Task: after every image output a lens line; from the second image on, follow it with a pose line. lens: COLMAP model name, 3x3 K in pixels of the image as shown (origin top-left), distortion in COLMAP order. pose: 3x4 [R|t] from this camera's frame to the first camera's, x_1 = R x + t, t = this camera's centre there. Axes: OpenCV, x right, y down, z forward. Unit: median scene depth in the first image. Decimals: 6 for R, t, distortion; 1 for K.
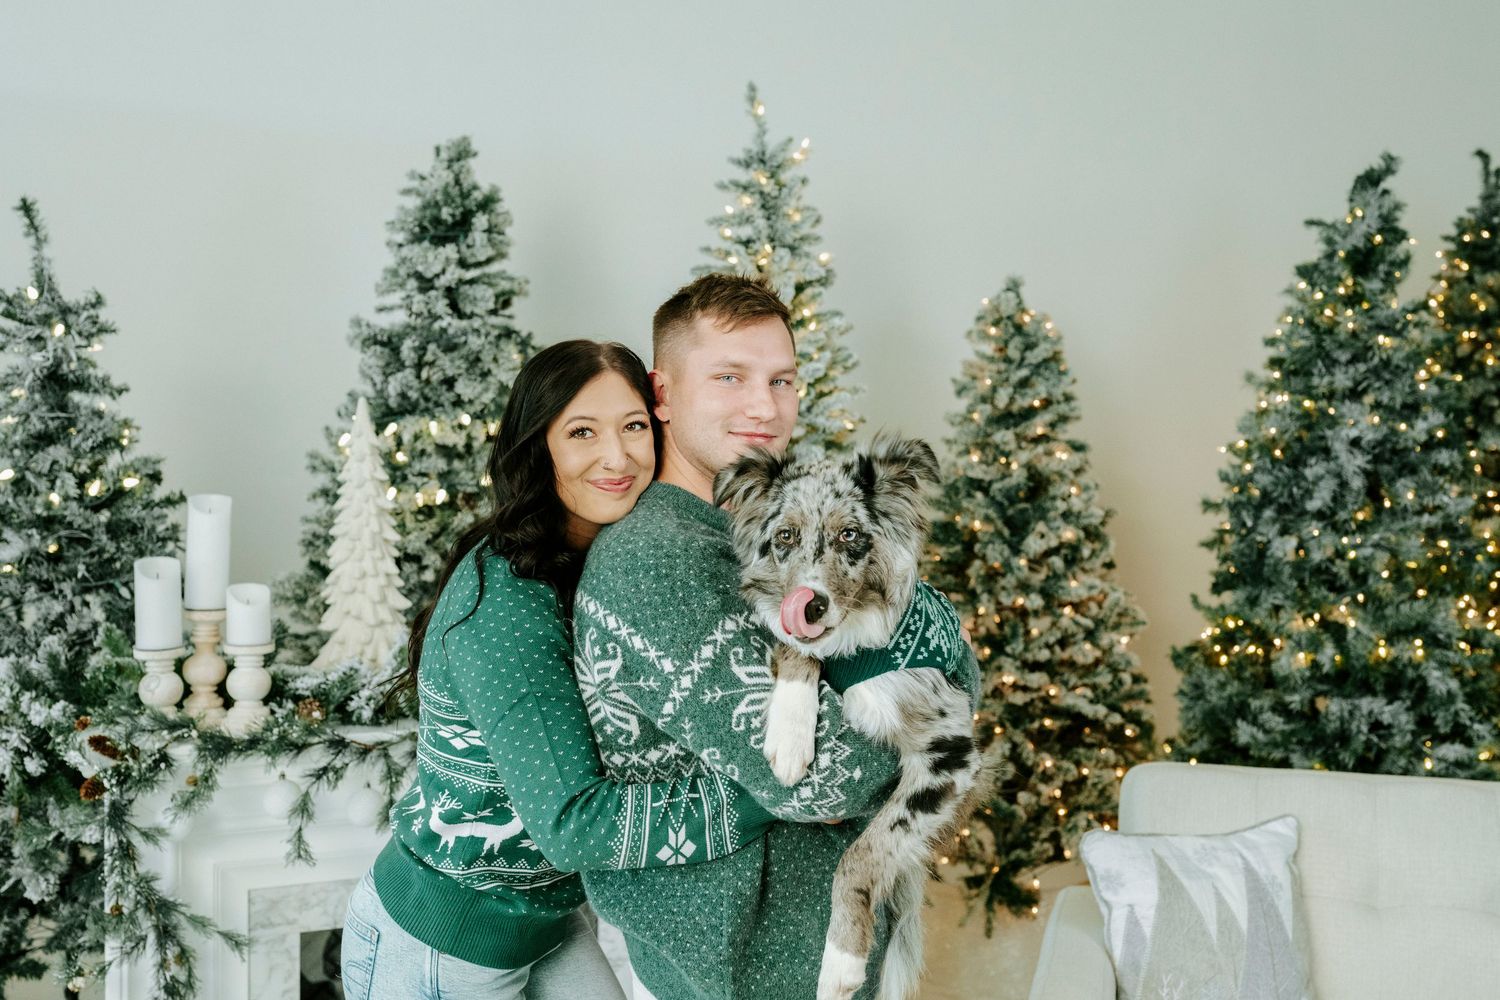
lens RADIAL K [[1589.1, 0, 773.7], [0, 1589.1, 432.8], [0, 0, 1]] dist [0.005298, 0.011083]
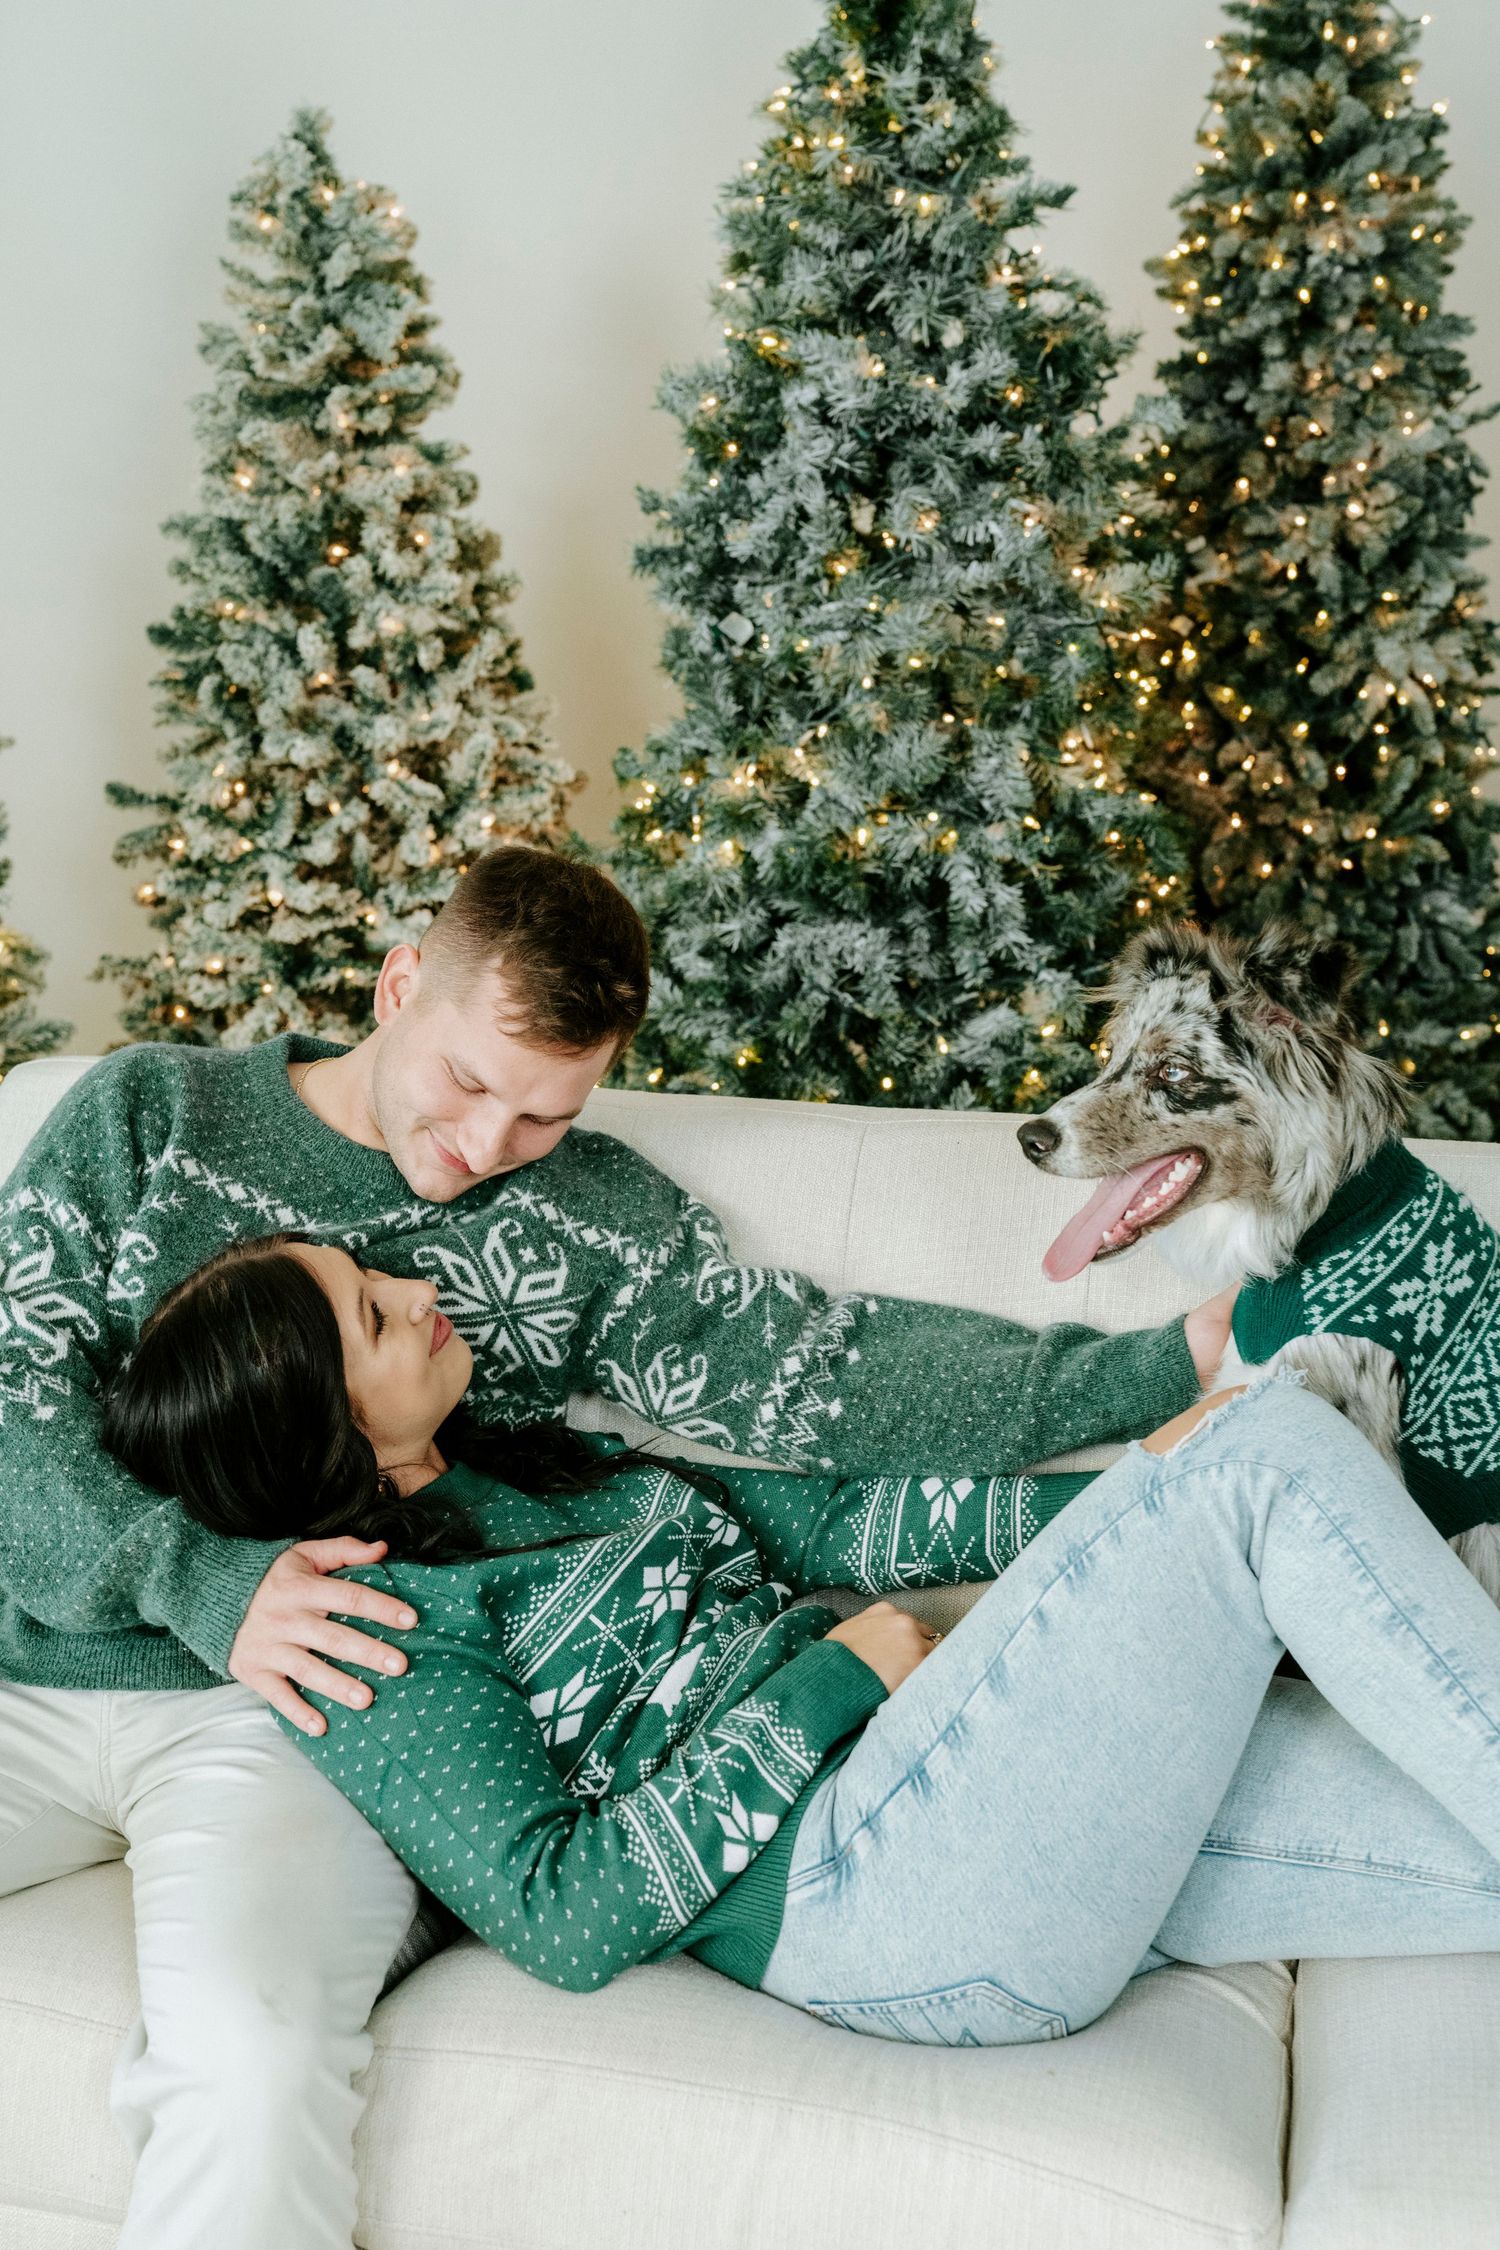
lens RADIAL K [[2347.1, 0, 739.5], [0, 2347.1, 1189.7], [0, 0, 1]] dist [0.003219, -0.005680]
pose [[0.997201, 0.001695, -0.074748, 0.385385], [0.018150, 0.964353, 0.263998, 0.044208], [0.072531, -0.264615, 0.961623, 0.217621]]
